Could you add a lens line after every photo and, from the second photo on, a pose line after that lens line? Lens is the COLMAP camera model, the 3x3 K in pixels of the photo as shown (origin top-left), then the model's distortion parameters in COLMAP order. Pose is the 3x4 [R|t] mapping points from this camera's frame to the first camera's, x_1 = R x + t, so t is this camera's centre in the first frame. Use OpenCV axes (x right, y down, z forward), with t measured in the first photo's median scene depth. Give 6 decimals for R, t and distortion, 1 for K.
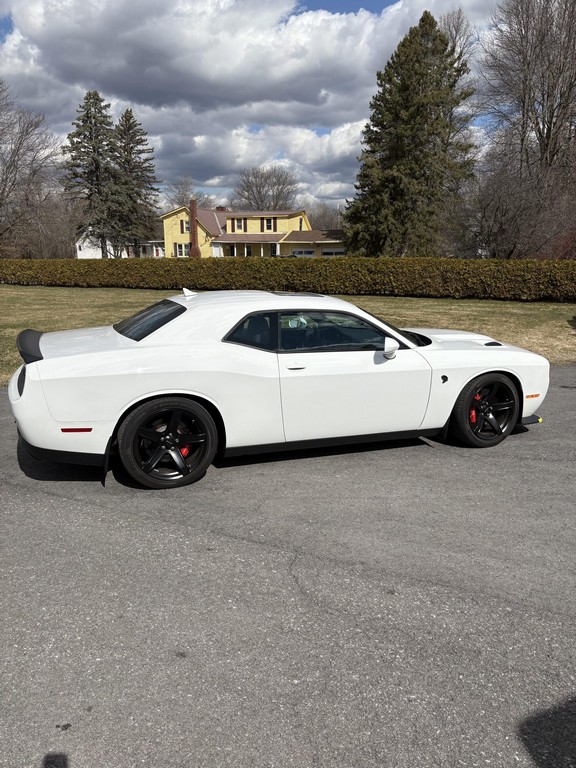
lens RADIAL K [[581.0, 0, 283.6], [0, 581.0, 388.1], [0, 0, 1]] dist [0.030549, -0.025675]
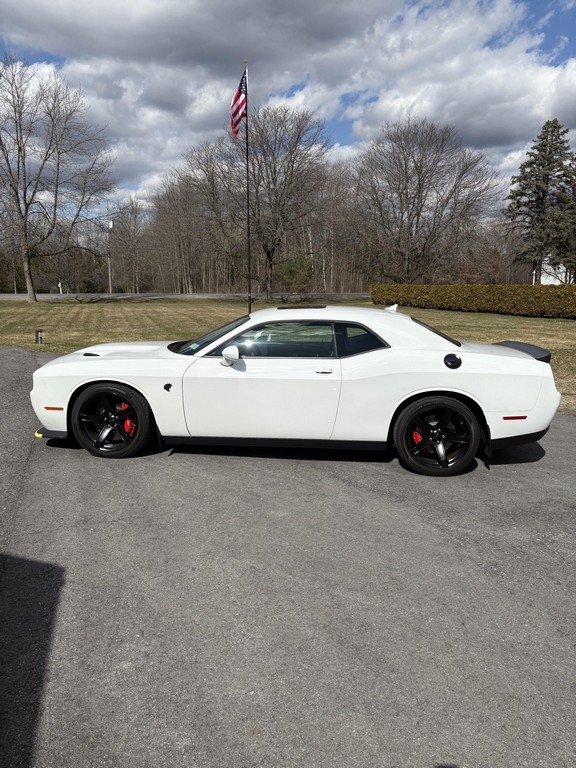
lens RADIAL K [[581.0, 0, 287.8], [0, 581.0, 383.1], [0, 0, 1]] dist [0.030549, -0.025675]
pose [[0.713012, 0.128975, -0.689188, 0.154977], [-0.166490, 0.985967, 0.012270, -0.005265], [0.681099, 0.105994, 0.724479, 0.033315]]
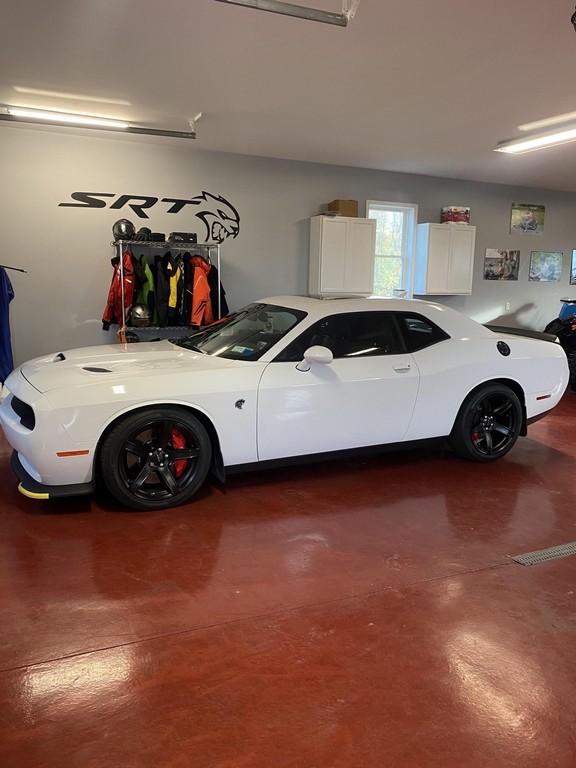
lens RADIAL K [[581.0, 0, 286.2], [0, 581.0, 382.7], [0, 0, 1]] dist [0.030549, -0.025675]
pose [[0.969555, 0.072926, -0.233763, 0.062806], [-0.078937, 0.996744, -0.016452, -0.000159], [0.231802, 0.034404, 0.972155, 0.009085]]
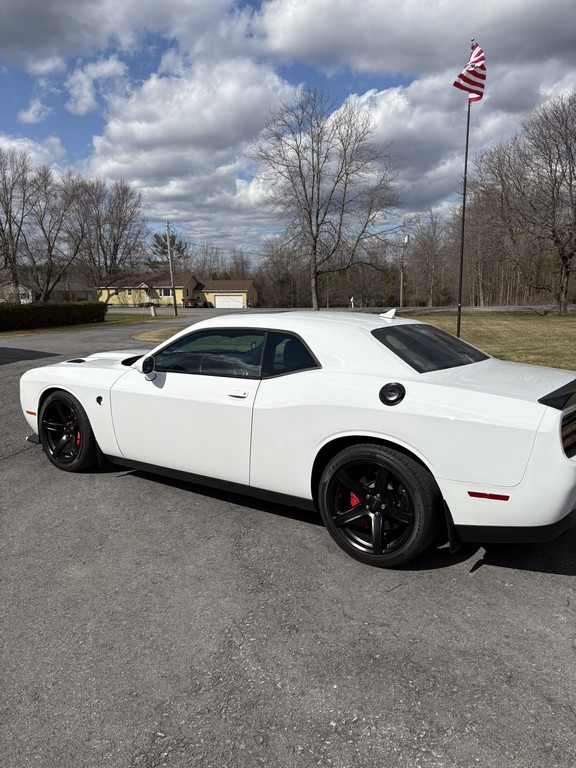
lens RADIAL K [[581.0, 0, 286.6], [0, 581.0, 383.8], [0, 0, 1]] dist [0.030549, -0.025675]
pose [[0.263986, 0.146099, -0.953397, 0.169102], [-0.210768, 0.973311, 0.090791, -0.022712], [0.941216, 0.176978, 0.287734, 0.124911]]
